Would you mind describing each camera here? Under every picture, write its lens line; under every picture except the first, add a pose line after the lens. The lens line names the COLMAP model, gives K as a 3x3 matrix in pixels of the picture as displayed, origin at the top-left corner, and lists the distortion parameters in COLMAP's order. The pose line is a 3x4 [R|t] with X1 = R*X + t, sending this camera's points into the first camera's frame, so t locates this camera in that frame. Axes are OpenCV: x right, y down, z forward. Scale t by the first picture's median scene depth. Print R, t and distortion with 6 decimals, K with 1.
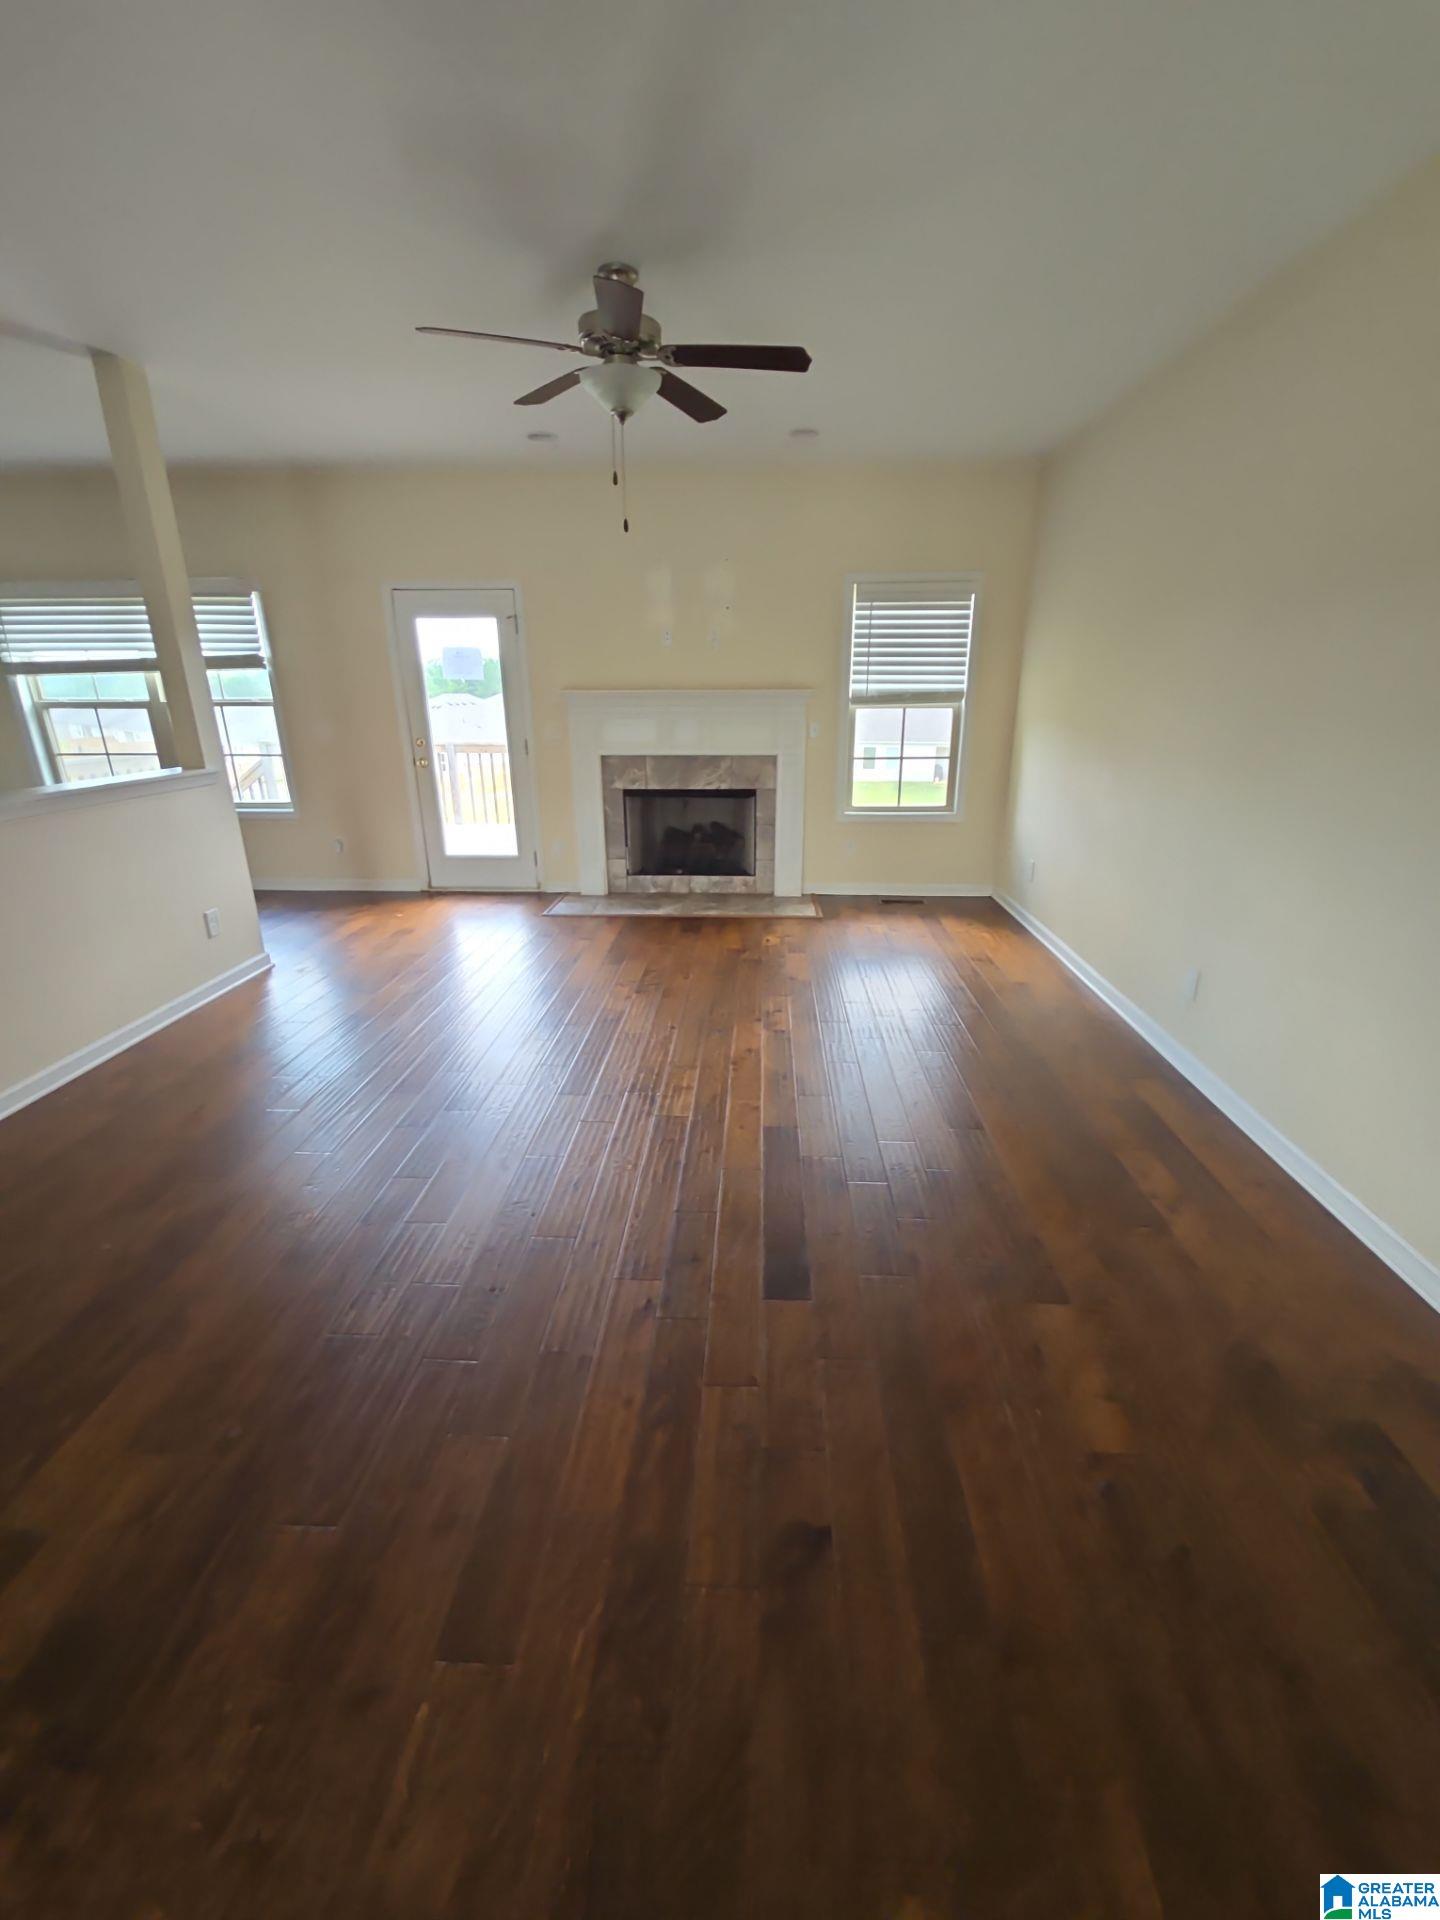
lens RADIAL K [[784.2, 0, 720.4], [0, 784.2, 946.6], [0, 0, 1]] dist [0.011811, -0.007798]
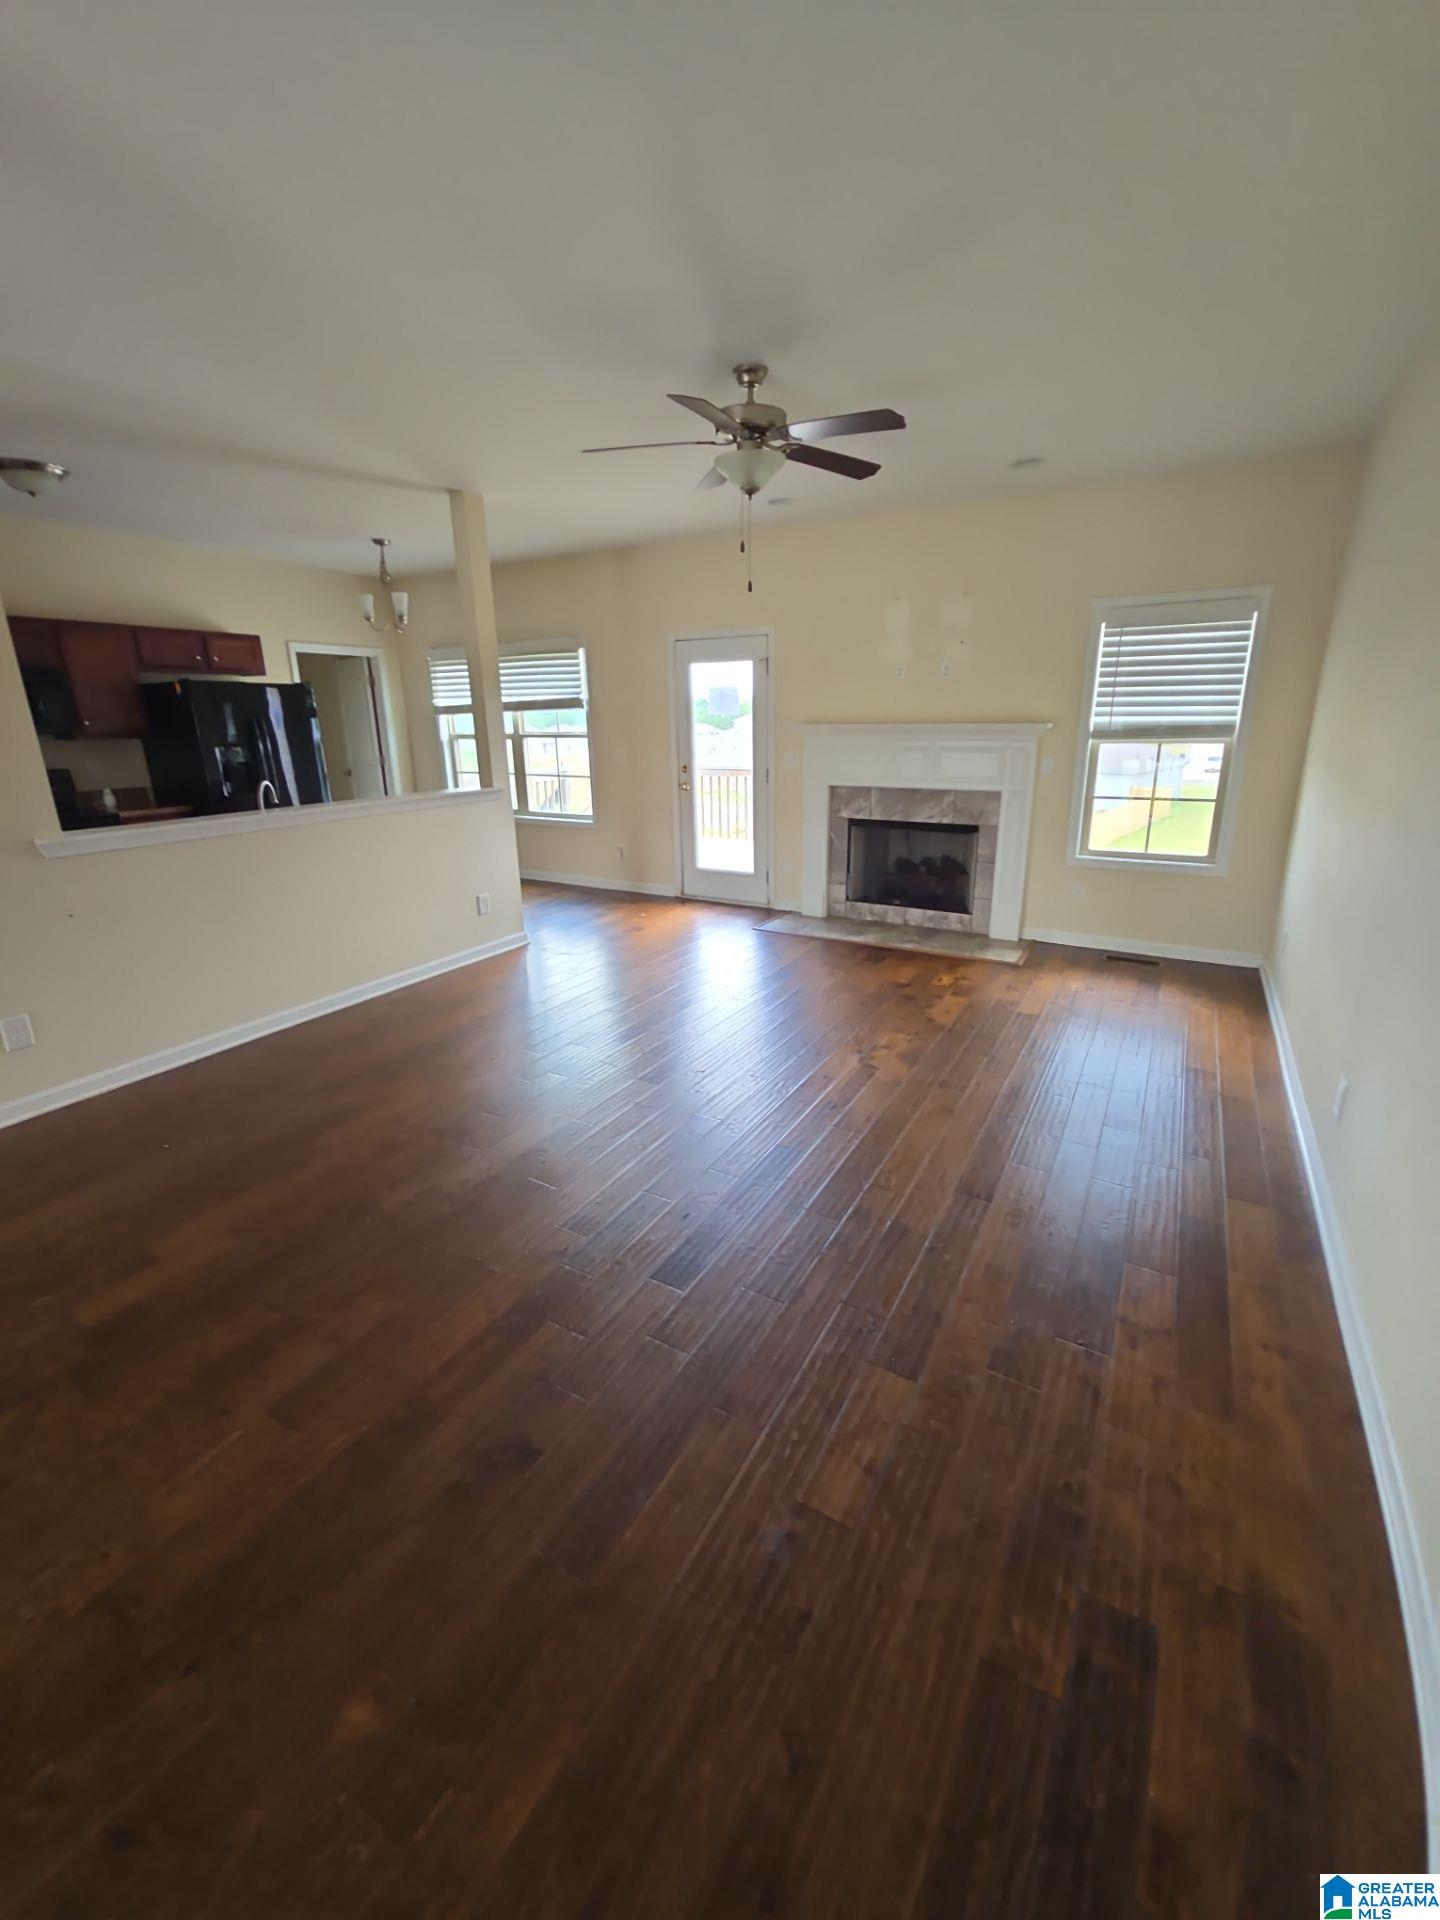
lens RADIAL K [[784.2, 0, 715.5], [0, 784.2, 943.0], [0, 0, 1]] dist [0.011811, -0.007798]
pose [[0.885300, 0.122285, -0.448654, 0.219468], [-0.137080, 0.990560, -0.000505, -0.013140], [0.444357, 0.061948, 0.893705, 0.003997]]
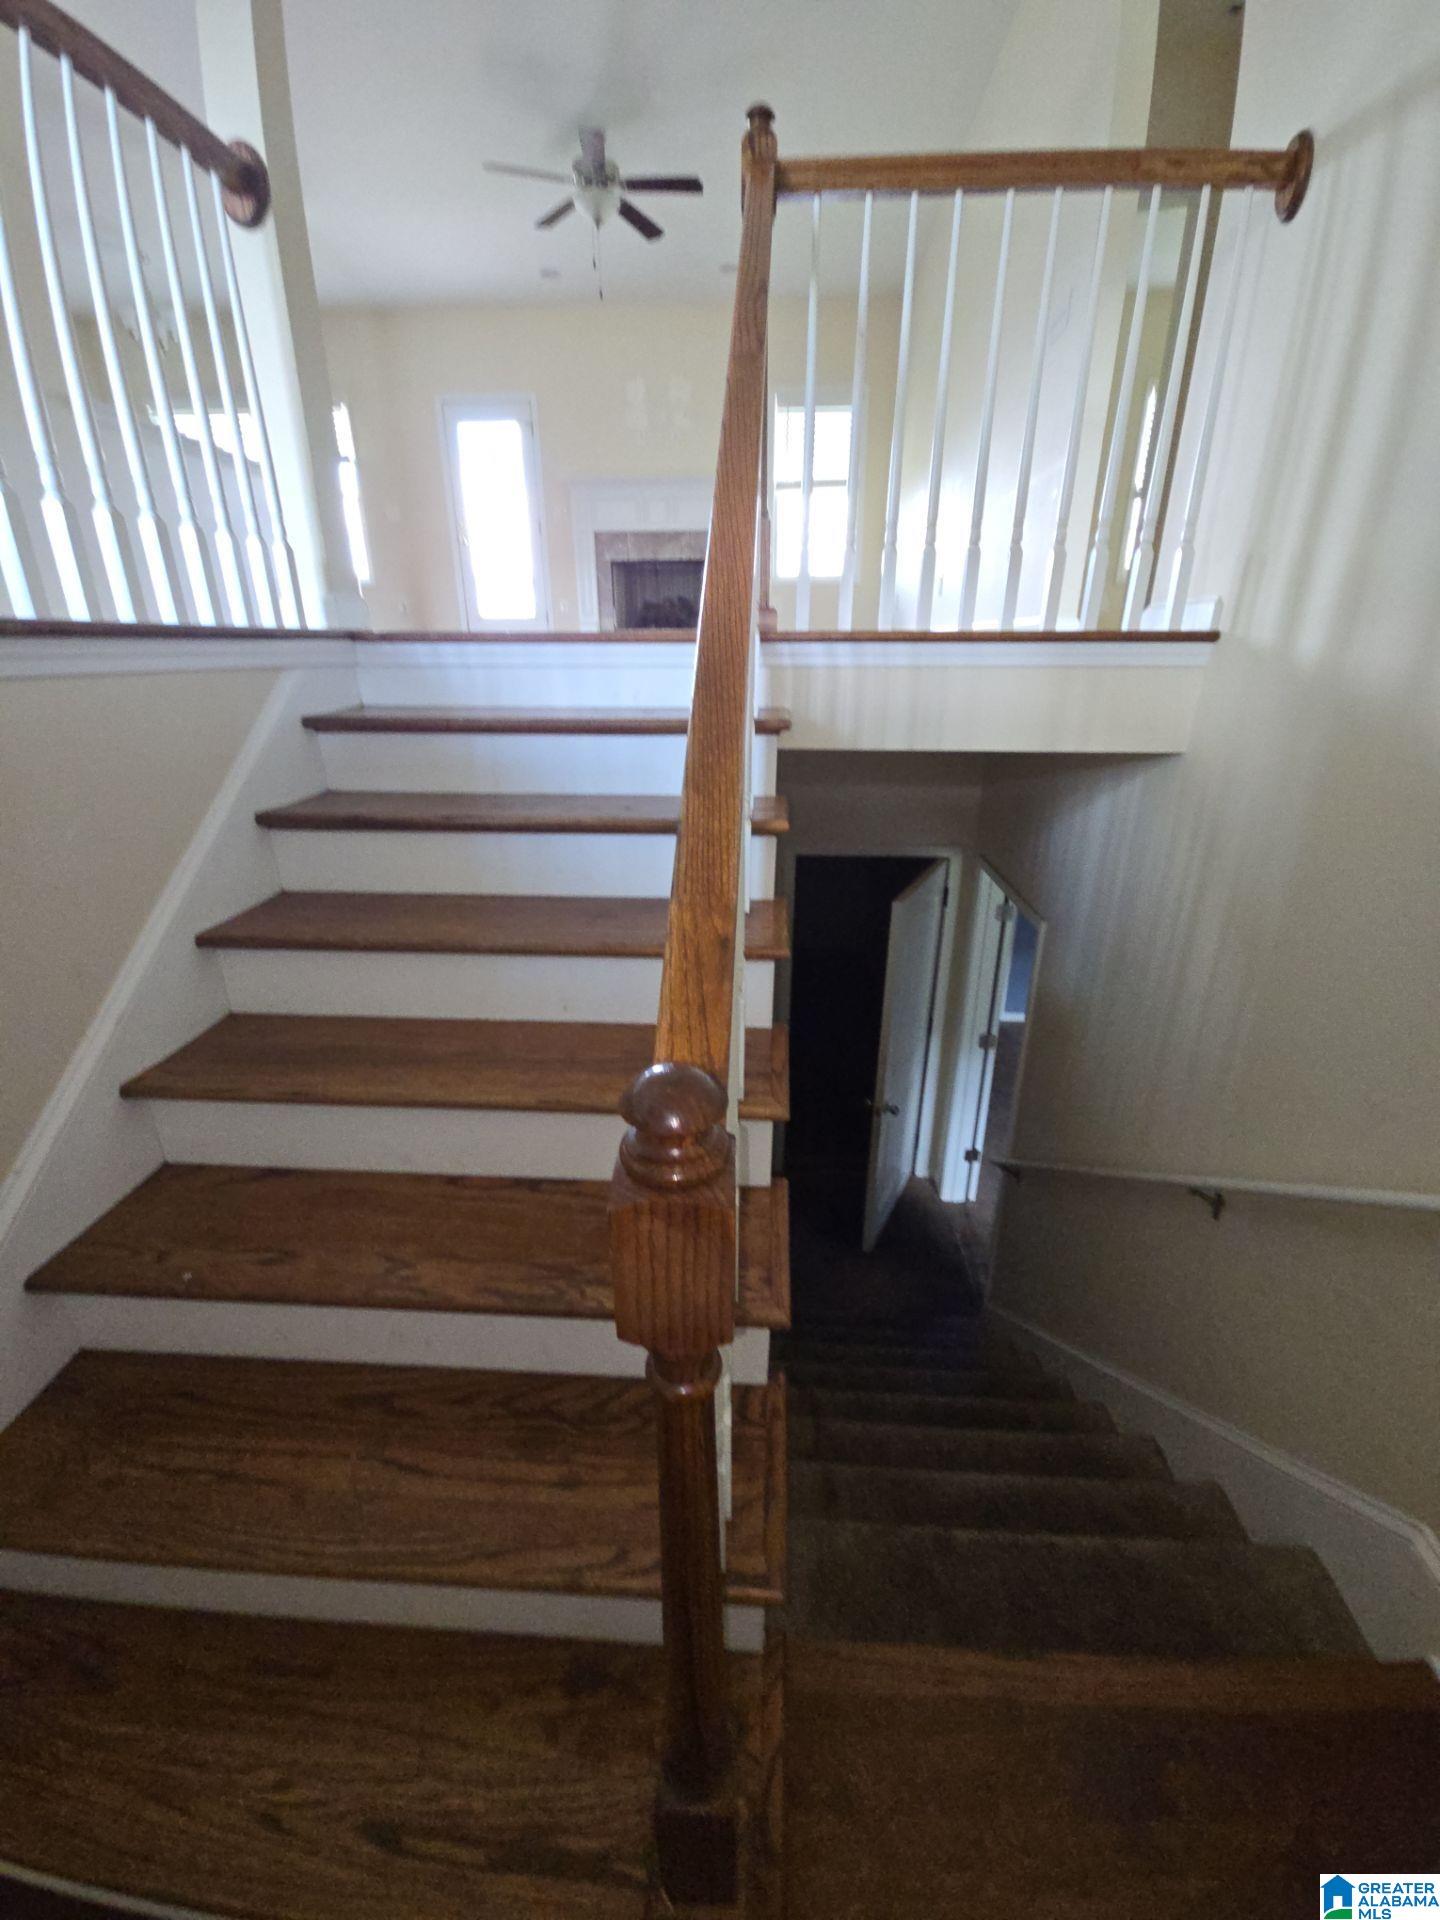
lens RADIAL K [[784.2, 0, 726.2], [0, 784.2, 962.5], [0, 0, 1]] dist [0.011811, -0.007798]
pose [[0.999924, 0.010887, -0.005861, 0.098432], [-0.010574, 0.998647, 0.050919, 0.455295], [0.006408, -0.050853, 0.998686, -0.429510]]
